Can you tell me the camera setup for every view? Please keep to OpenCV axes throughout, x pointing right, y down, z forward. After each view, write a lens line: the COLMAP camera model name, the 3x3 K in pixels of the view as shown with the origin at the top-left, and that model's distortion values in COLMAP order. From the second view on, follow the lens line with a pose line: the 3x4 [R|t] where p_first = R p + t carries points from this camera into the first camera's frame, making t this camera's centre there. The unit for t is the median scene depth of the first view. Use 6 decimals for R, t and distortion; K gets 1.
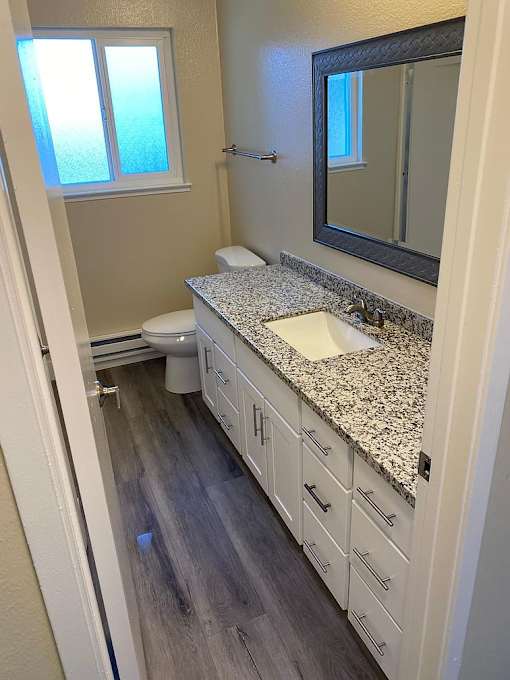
lens RADIAL K [[519.8, 0, 256.6], [0, 519.8, 343.6], [0, 0, 1]] dist [0.013343, -0.004881]
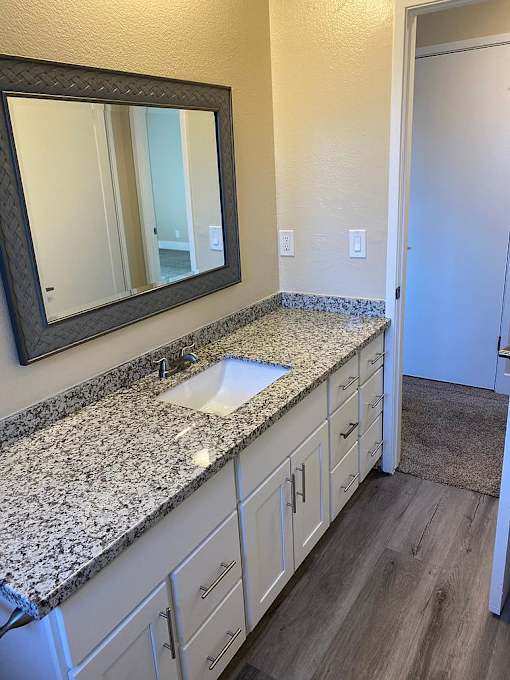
lens RADIAL K [[519.8, 0, 254.1], [0, 519.8, 333.0], [0, 0, 1]] dist [0.013343, -0.004881]
pose [[-0.559562, -0.186089, 0.807627, -0.646365], [0.408617, 0.785855, 0.464181, -0.508418], [-0.721056, 0.589749, -0.363696, 1.300734]]
